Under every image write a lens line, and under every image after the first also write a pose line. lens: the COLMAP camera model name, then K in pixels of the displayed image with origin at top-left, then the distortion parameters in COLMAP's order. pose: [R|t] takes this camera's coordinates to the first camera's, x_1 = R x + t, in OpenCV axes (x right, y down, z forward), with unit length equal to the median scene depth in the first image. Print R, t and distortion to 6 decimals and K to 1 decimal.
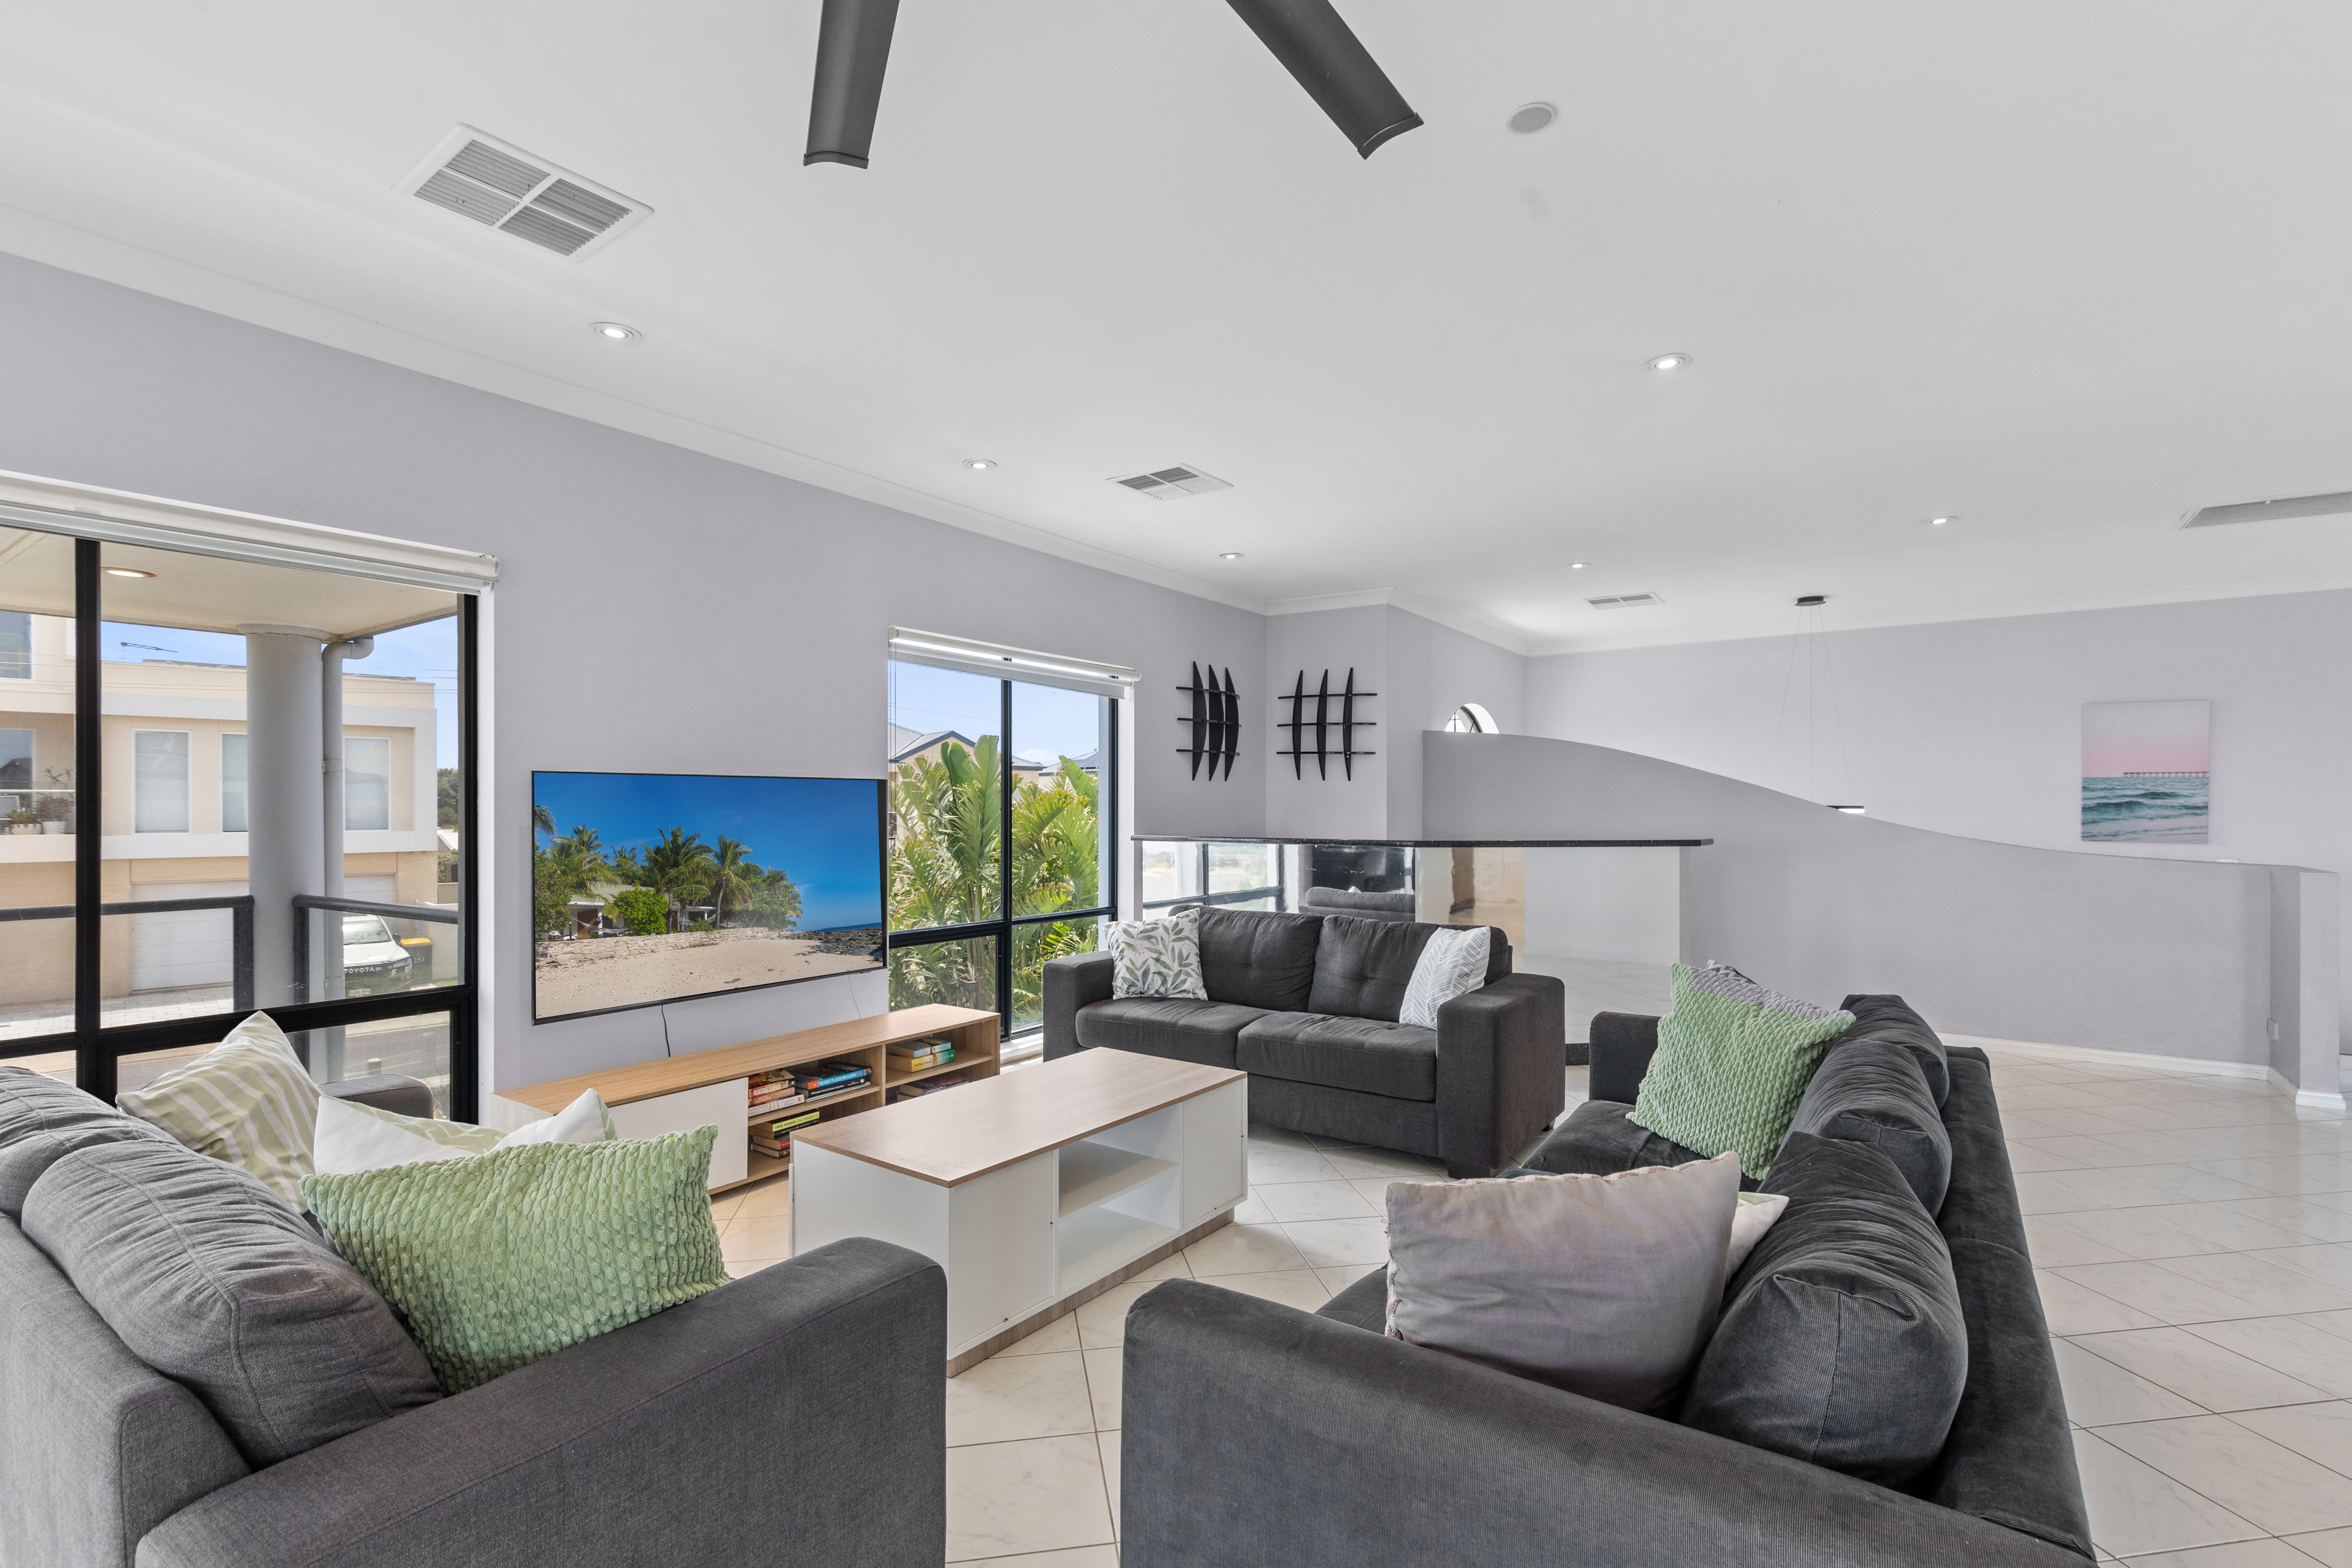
lens RADIAL K [[1067.1, 0, 1170.8], [0, 1067.1, 814.7], [0, 0, 1]] dist [-0.001222, -0.000123]
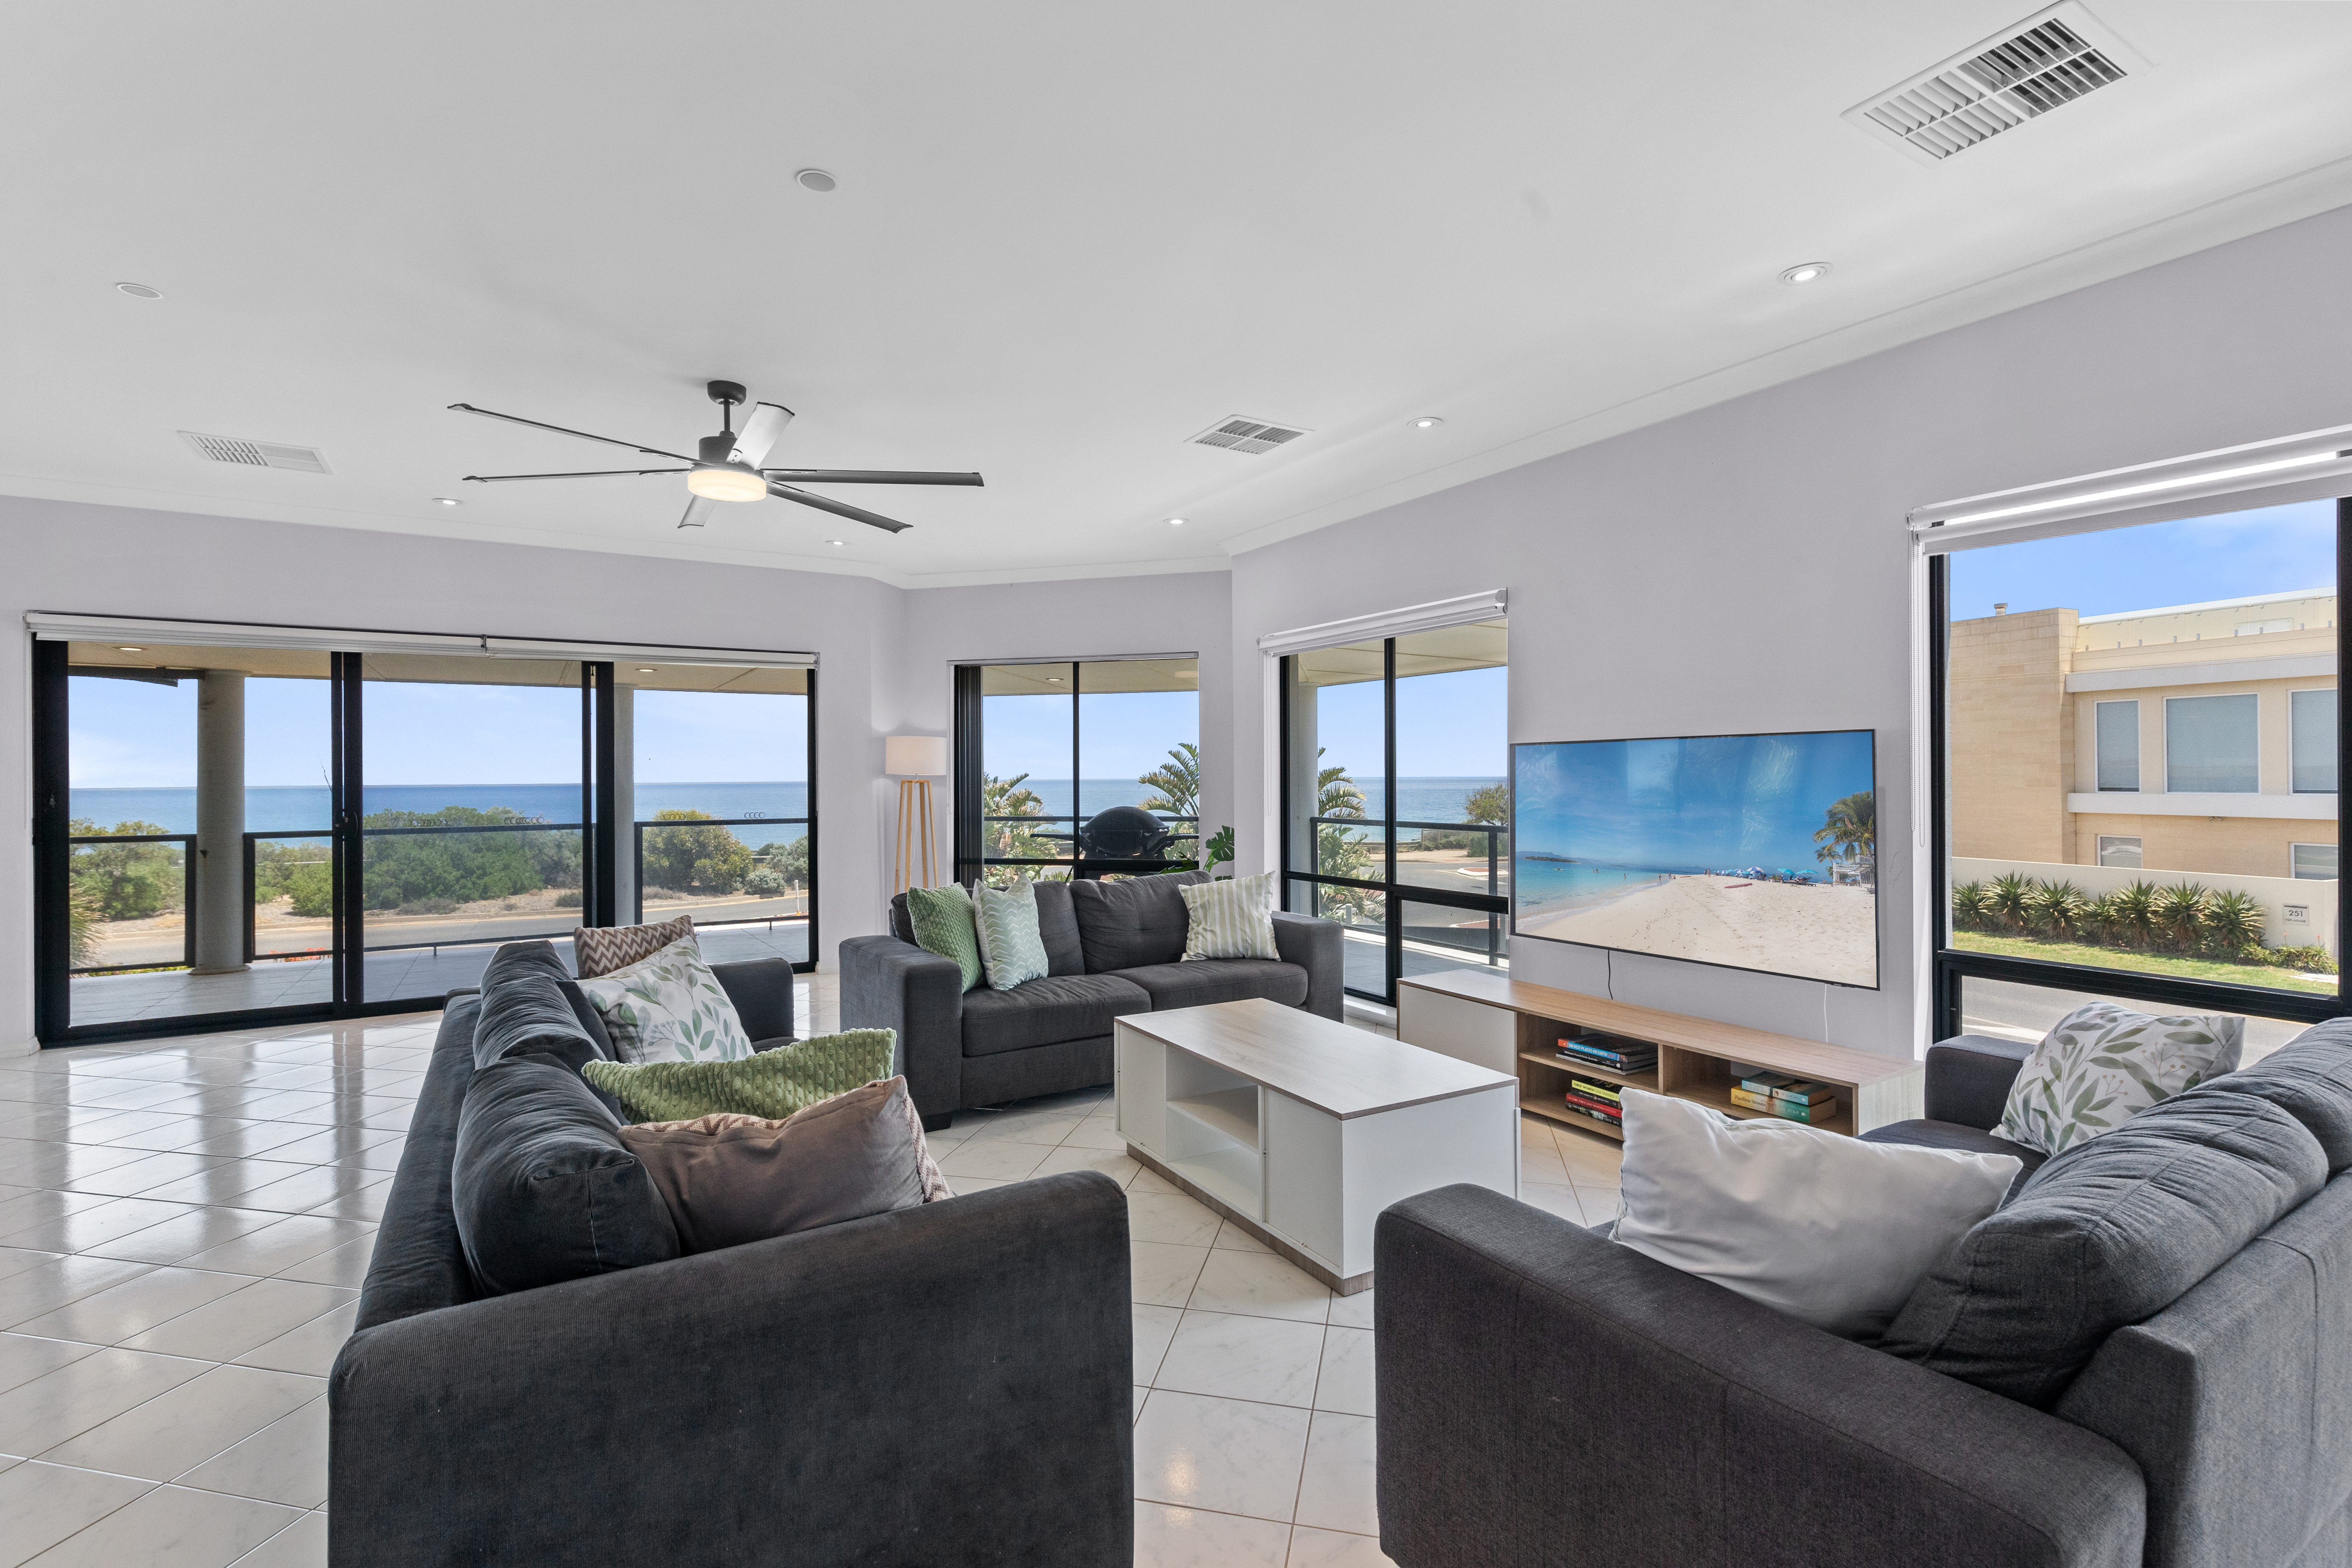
lens RADIAL K [[1030.4, 0, 1176.0], [0, 1030.4, 784.0], [0, 0, 1]] dist [-0.000194, -0.000019]
pose [[-0.384464, 0.009779, -0.923088, 0.851657], [-0.001082, 0.999938, 0.011044, -0.004479], [0.923139, 0.005245, -0.384430, 1.252951]]
